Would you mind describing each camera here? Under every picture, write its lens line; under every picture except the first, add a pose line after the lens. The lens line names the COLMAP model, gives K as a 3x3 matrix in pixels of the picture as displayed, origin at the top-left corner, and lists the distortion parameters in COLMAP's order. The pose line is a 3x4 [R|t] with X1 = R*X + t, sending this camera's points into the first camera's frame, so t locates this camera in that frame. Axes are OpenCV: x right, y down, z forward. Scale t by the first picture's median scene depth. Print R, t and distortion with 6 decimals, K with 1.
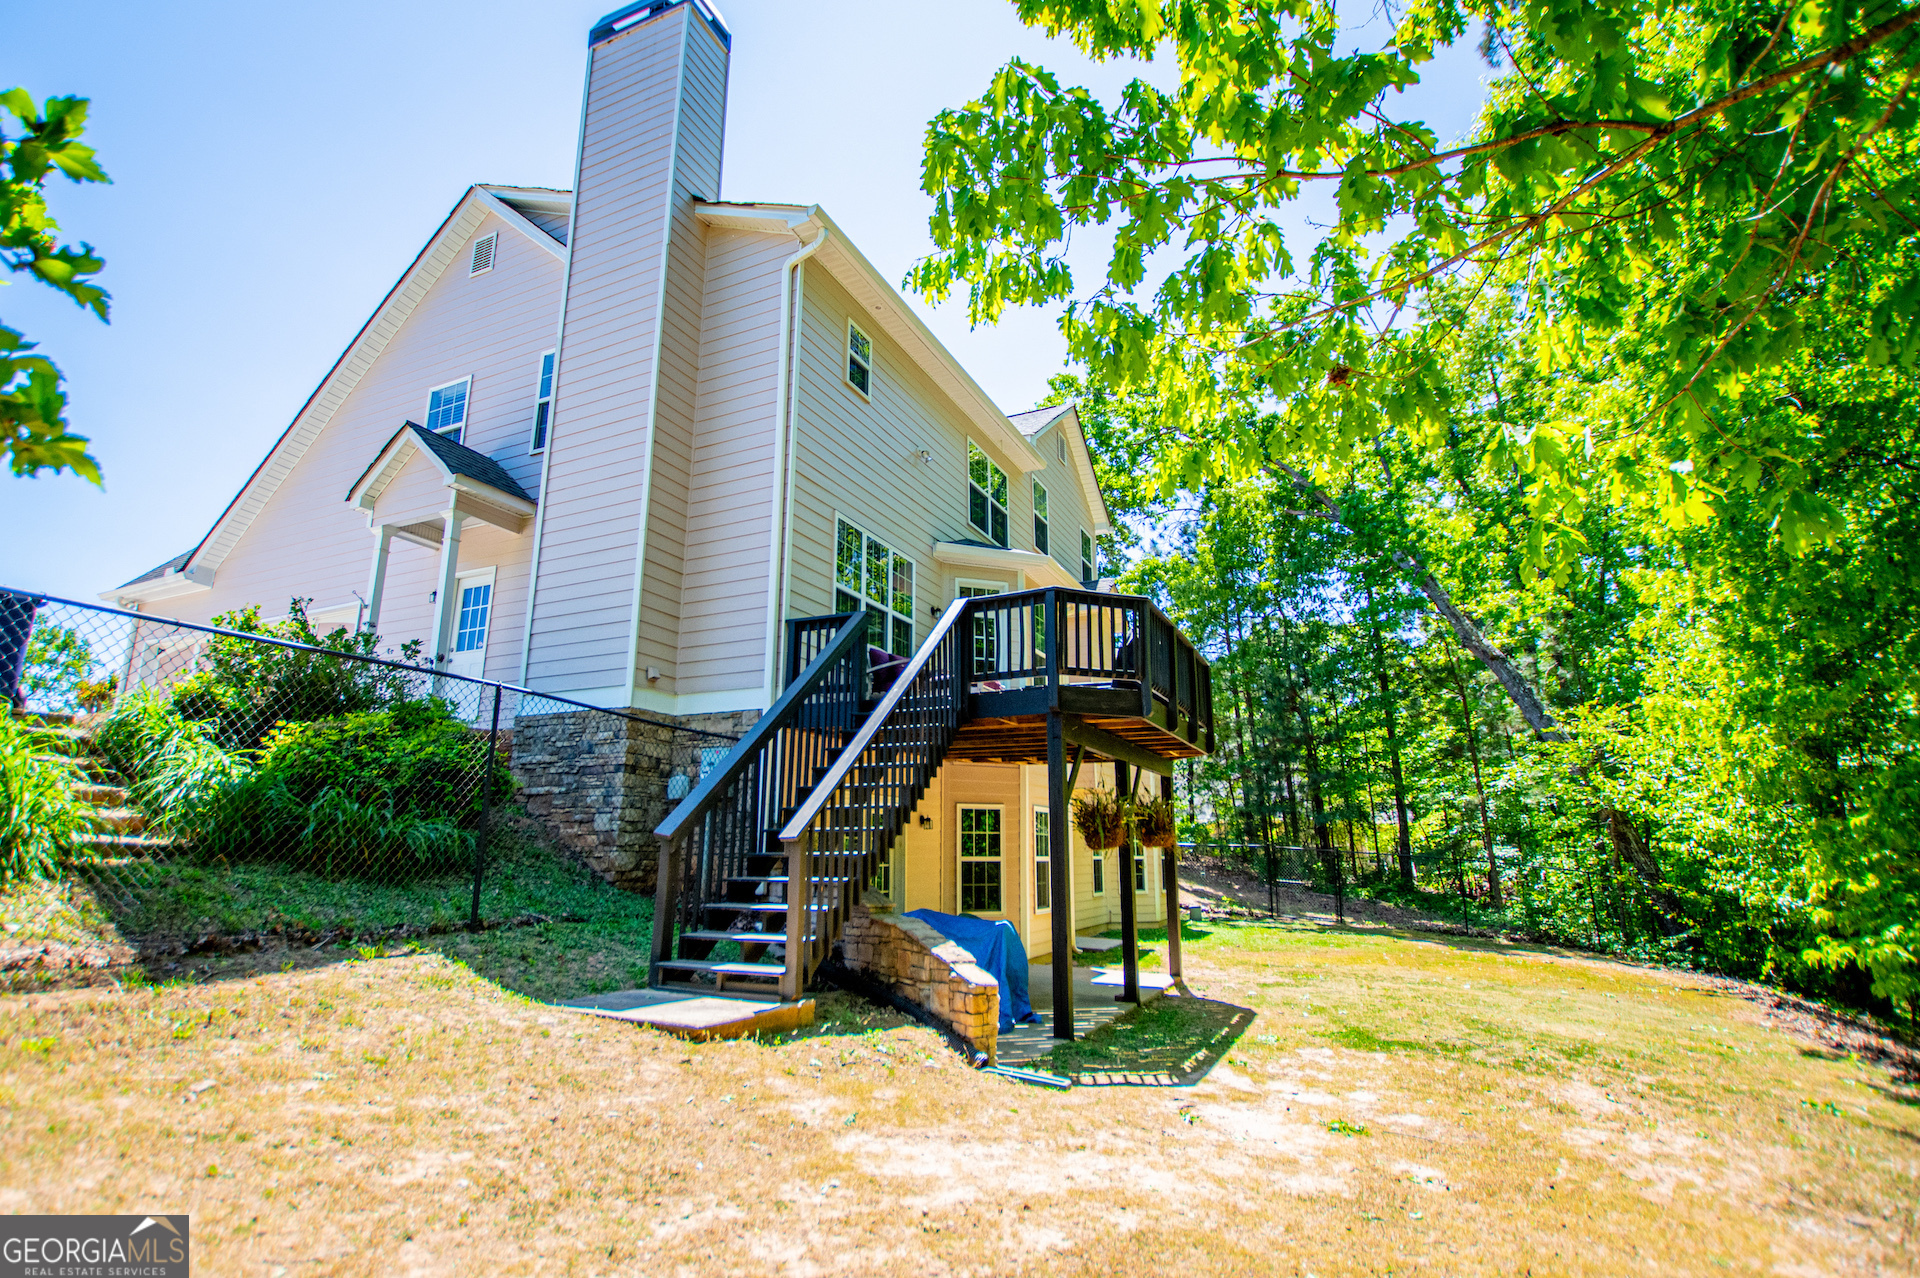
lens RADIAL K [[888.1, 0, 877.2], [0, 888.1, 634.1], [0, 0, 1]] dist [-0.021358, -0.000788]
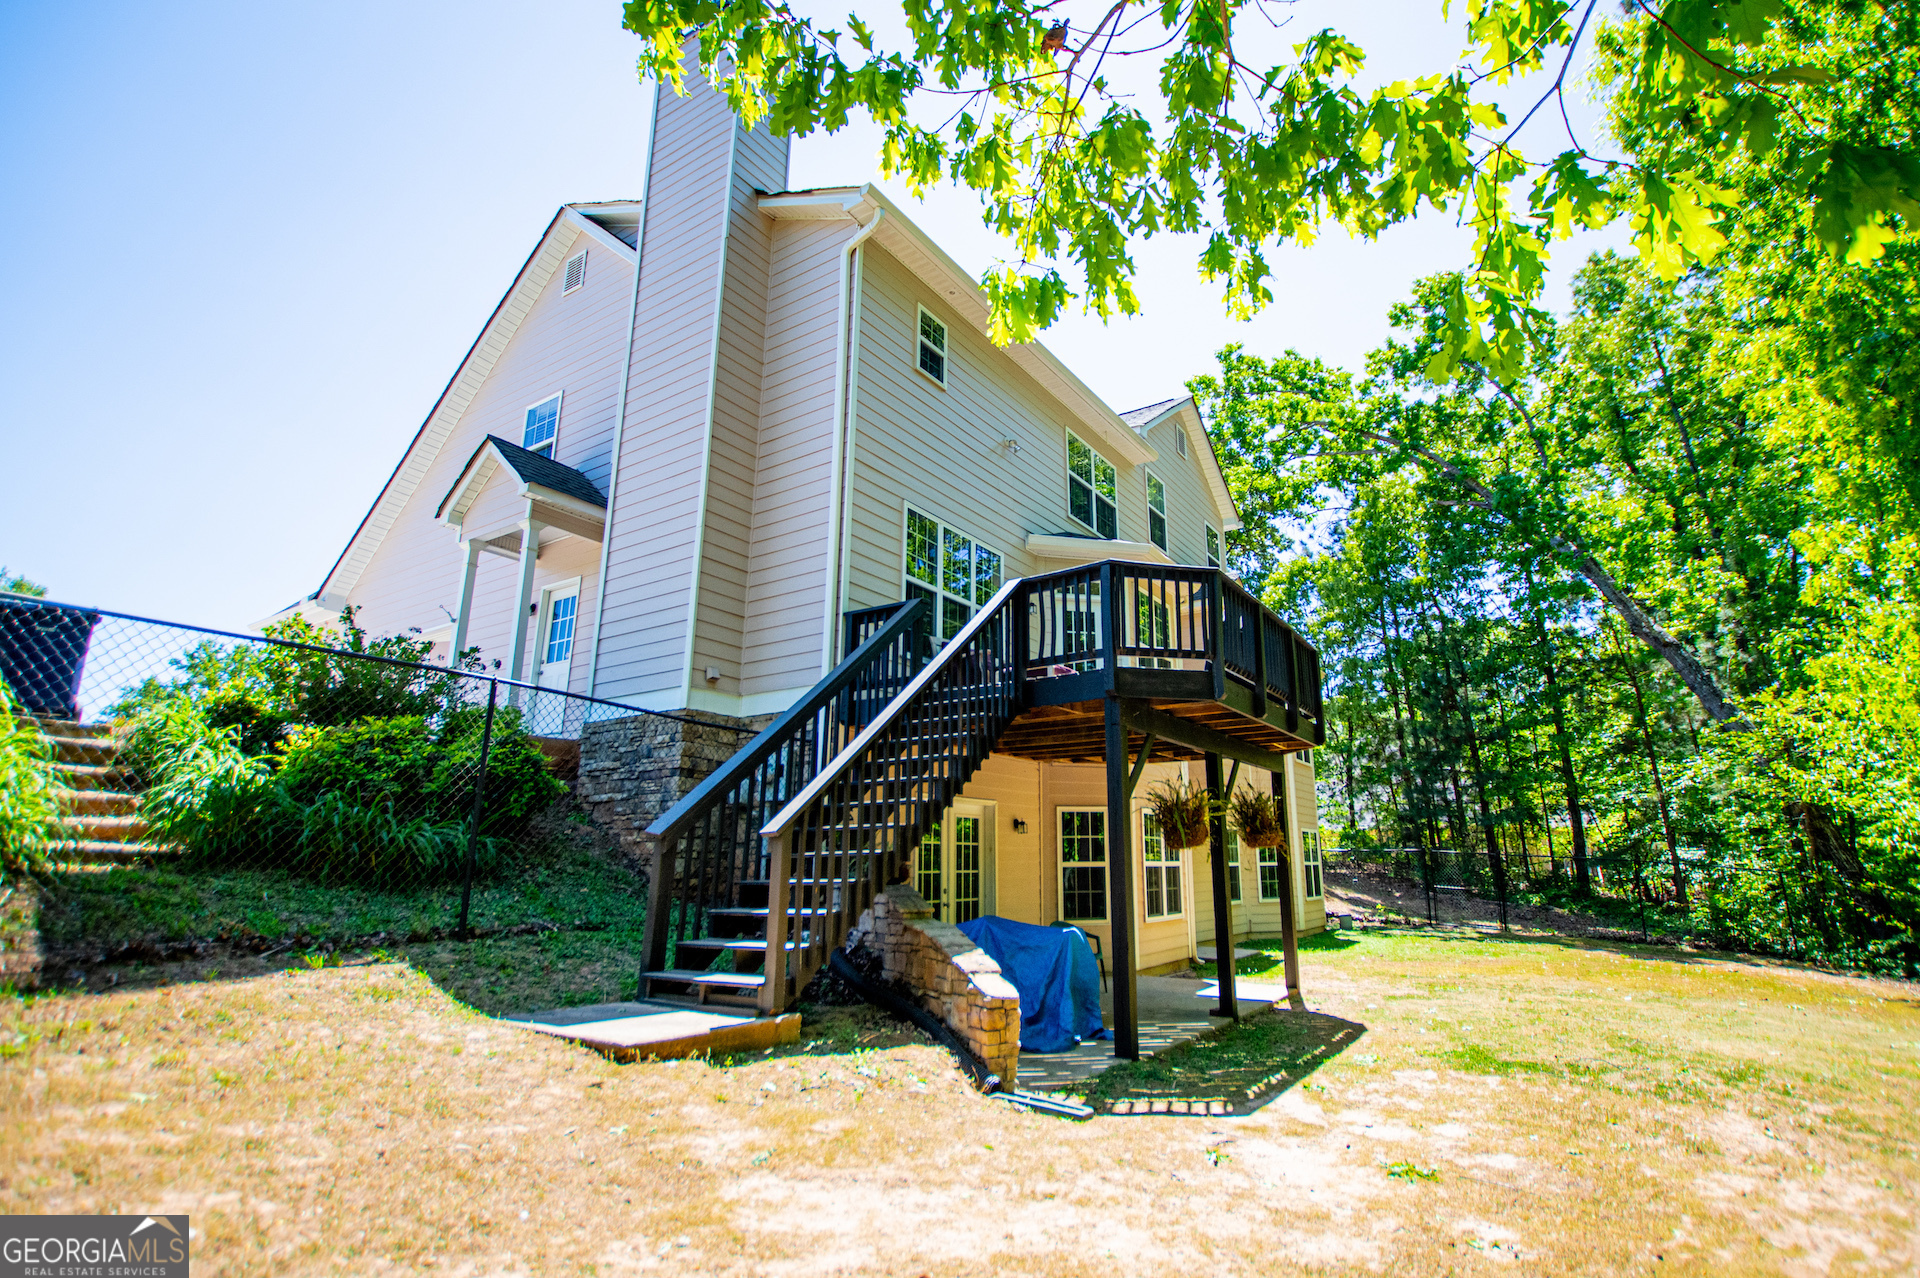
lens RADIAL K [[876.1, 0, 960.0], [0, 876.1, 639.0], [0, 0, 1]] dist [-0.026337, 0.001984]
pose [[0.995867, -0.034596, -0.083982, 0.110829], [0.033502, 0.999335, -0.014399, 0.033087], [0.084424, 0.011526, 0.996363, 0.083614]]
